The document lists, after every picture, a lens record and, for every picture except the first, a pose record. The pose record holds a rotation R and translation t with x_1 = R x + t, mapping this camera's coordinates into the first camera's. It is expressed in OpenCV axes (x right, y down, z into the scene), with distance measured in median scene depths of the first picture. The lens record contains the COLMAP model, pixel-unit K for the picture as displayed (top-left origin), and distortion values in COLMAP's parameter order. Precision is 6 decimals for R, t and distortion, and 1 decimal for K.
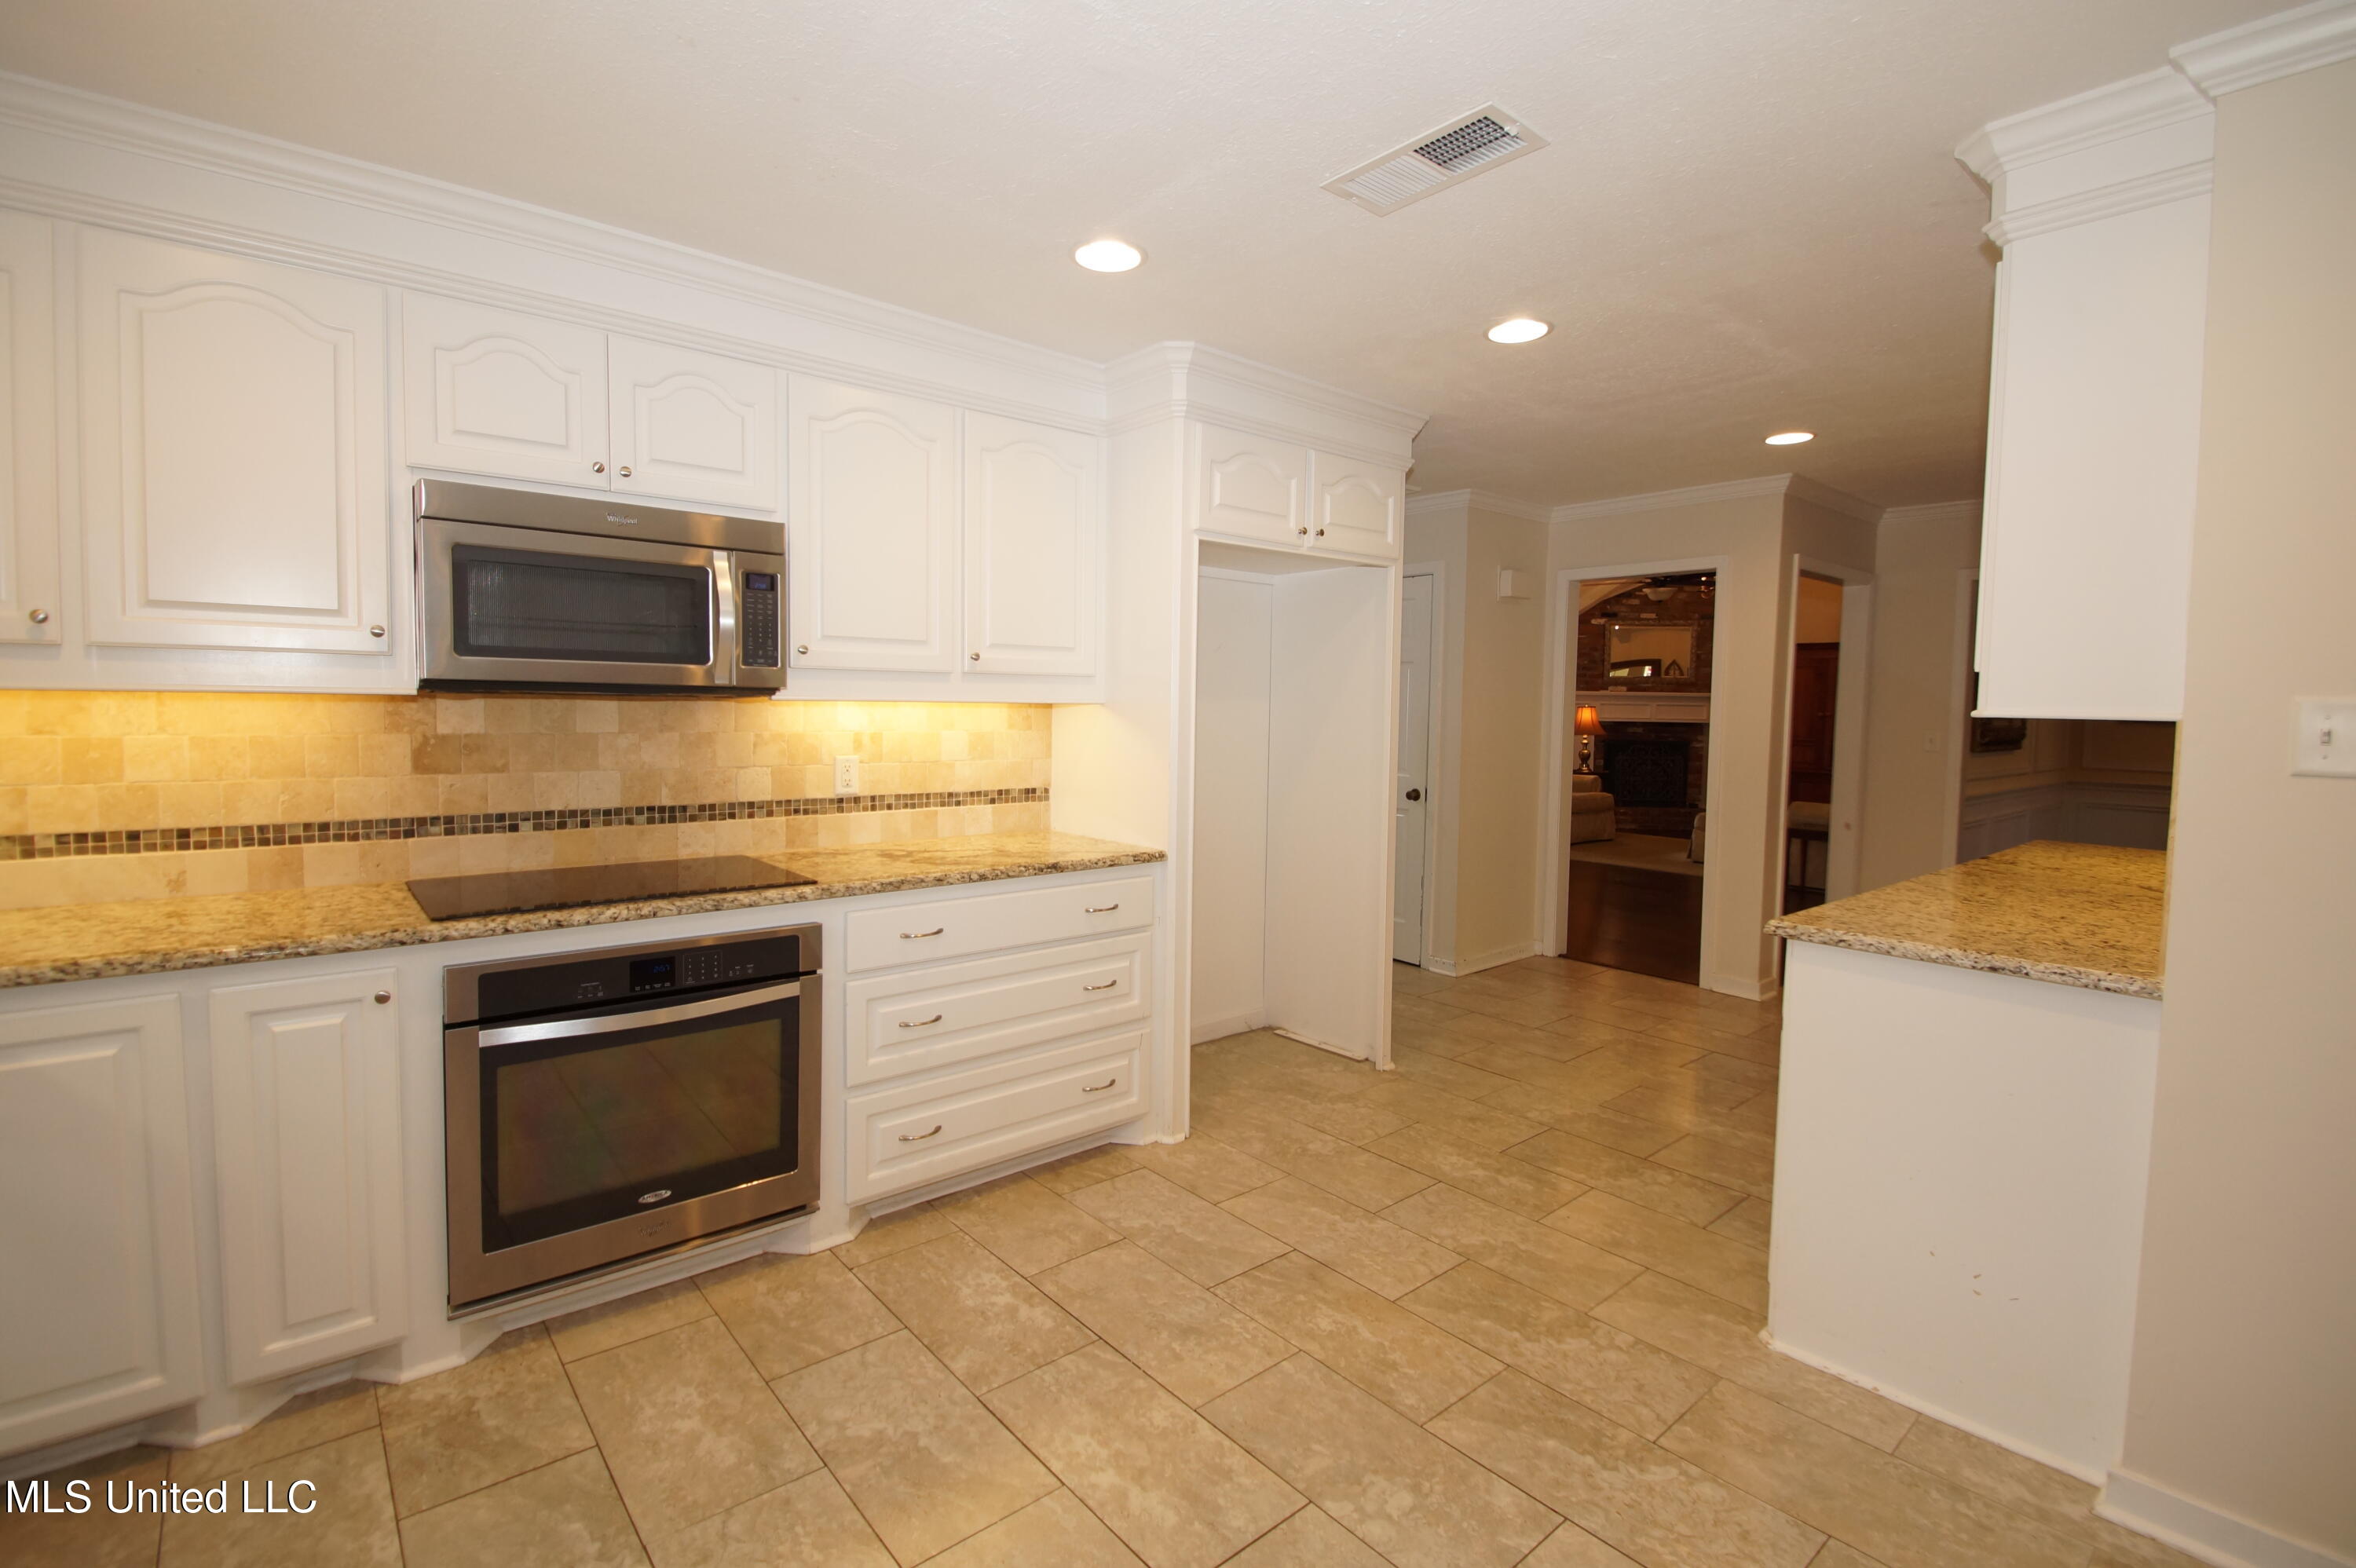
lens RADIAL K [[1059.1, 0, 1180.8], [0, 1059.1, 766.3], [0, 0, 1]] dist [-0.003413, -0.000755]
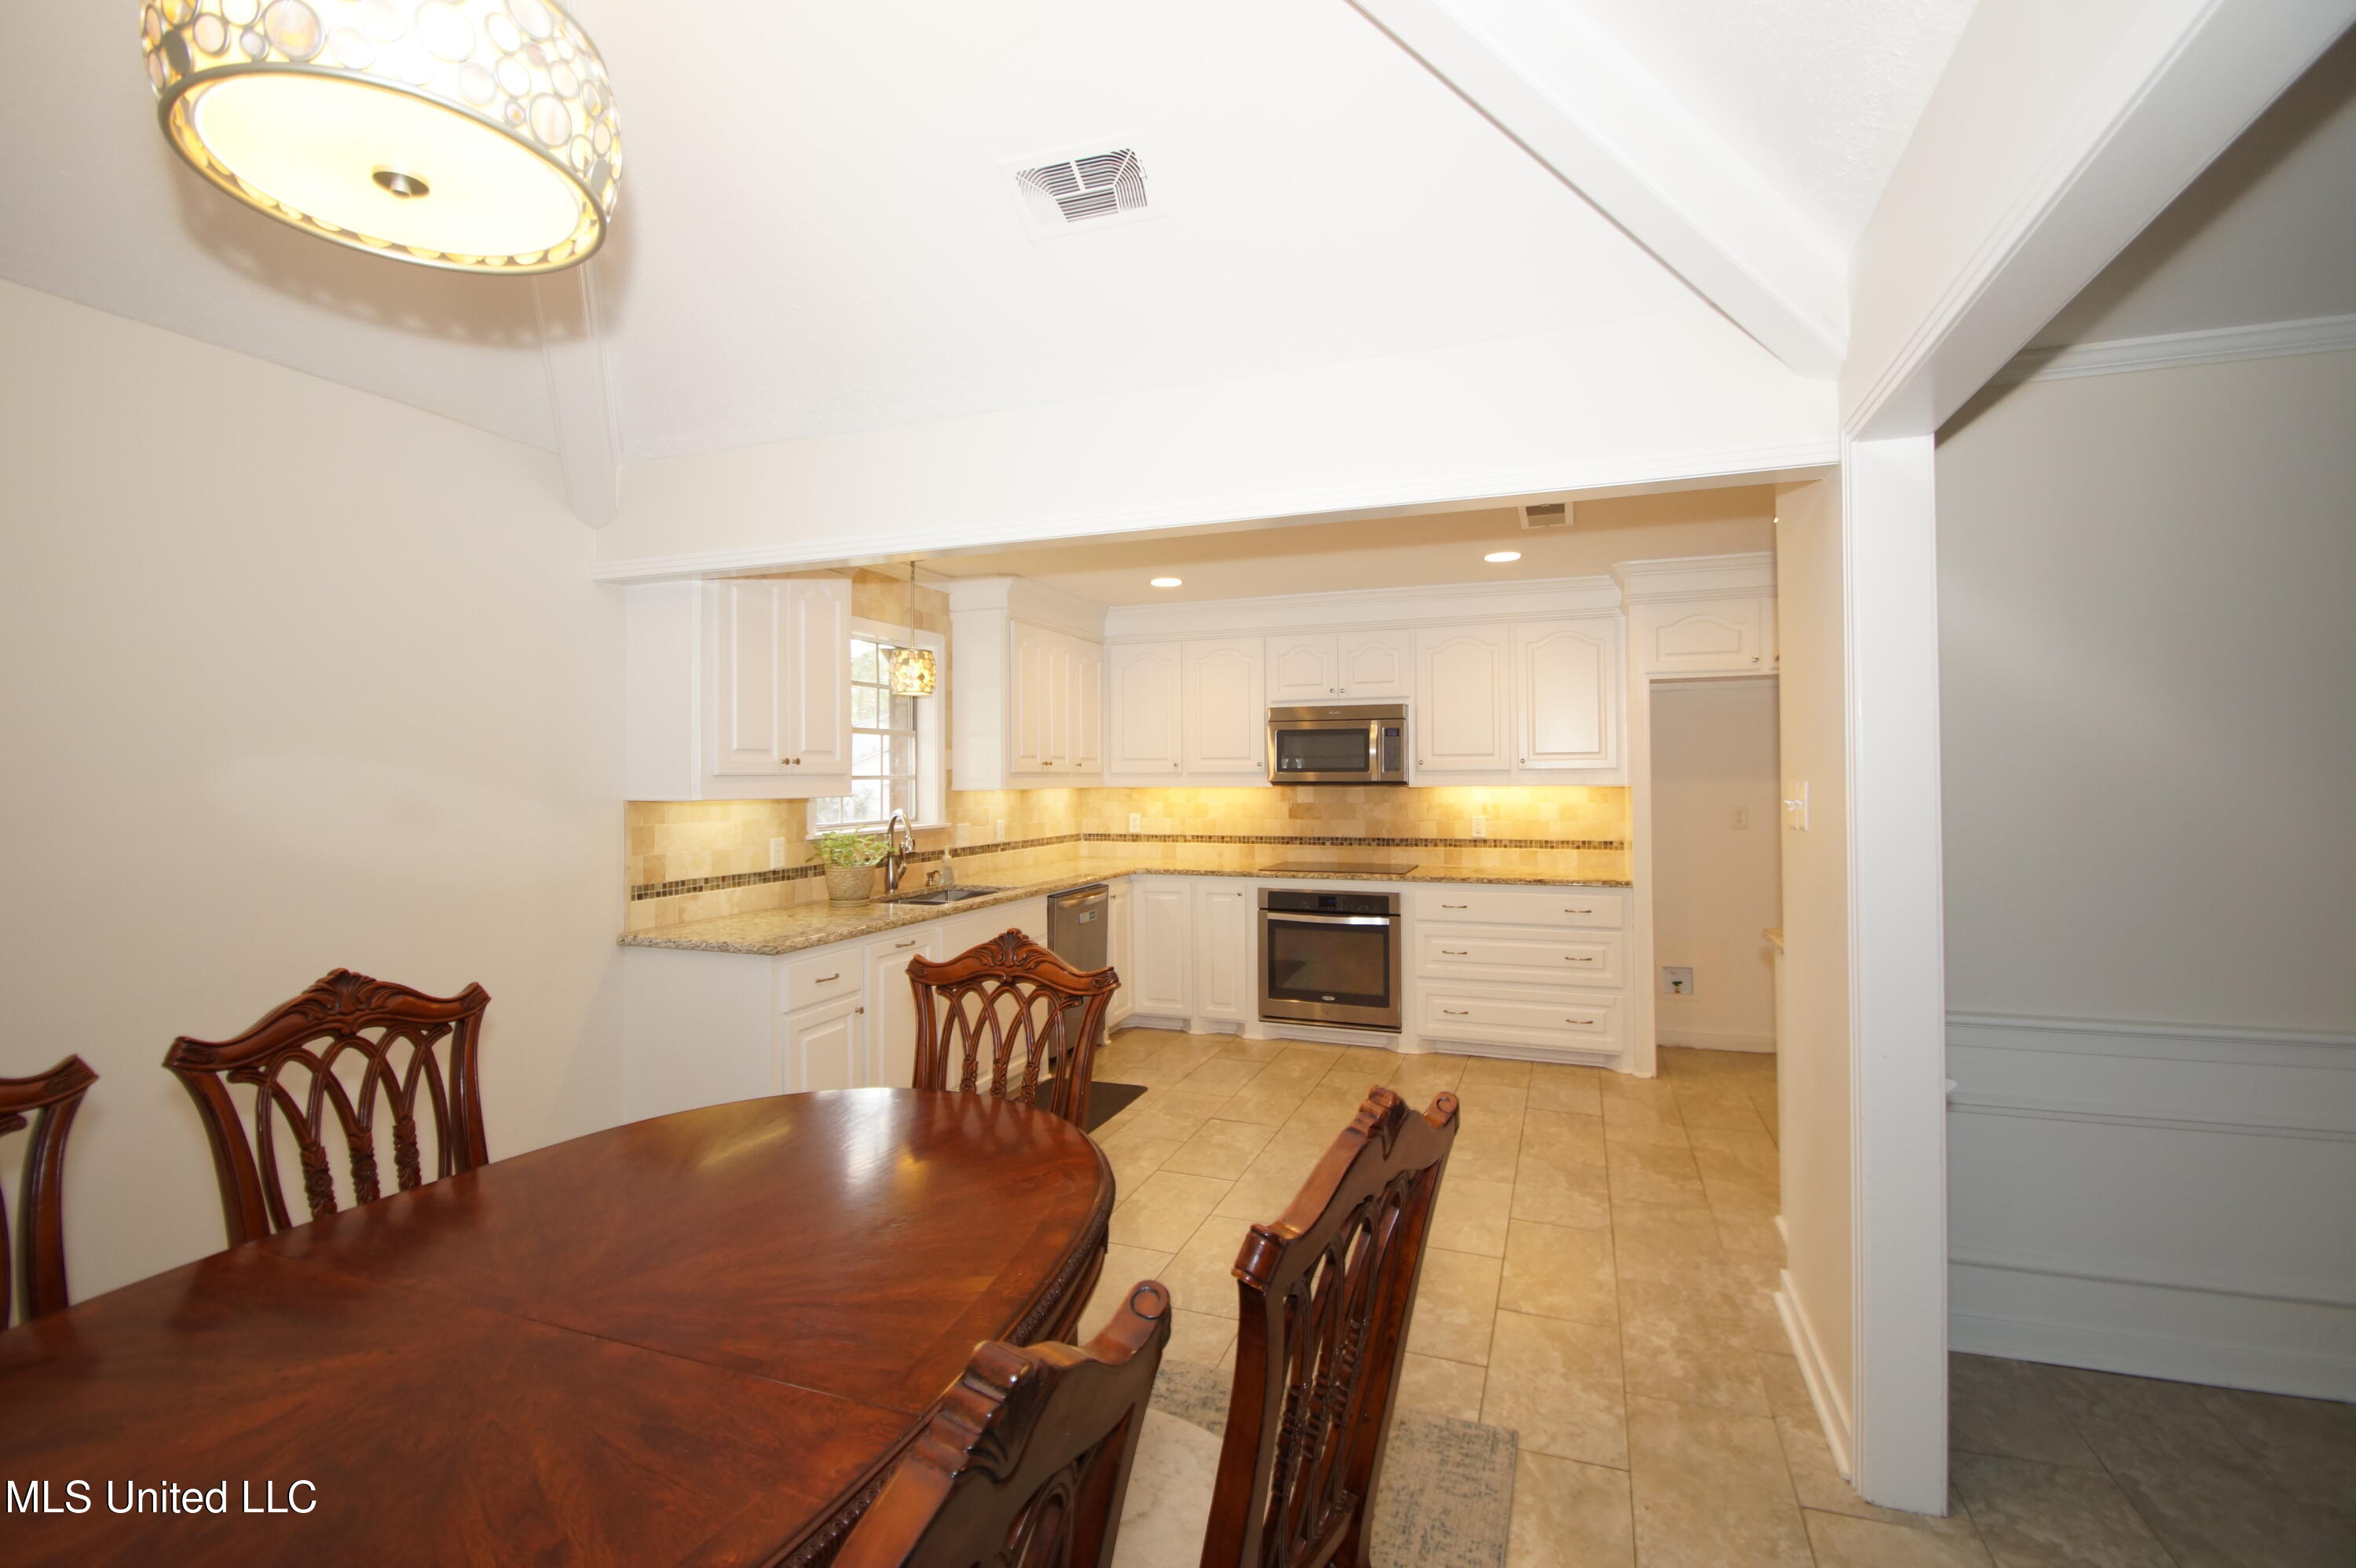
lens RADIAL K [[1059.1, 0, 1180.8], [0, 1059.1, 766.3], [0, 0, 1]] dist [-0.003413, -0.000755]
pose [[0.489952, -0.027411, -0.871318, 1.225452], [-0.037503, 0.997917, -0.052482, 0.022626], [0.870942, 0.058391, 0.487904, -0.406281]]
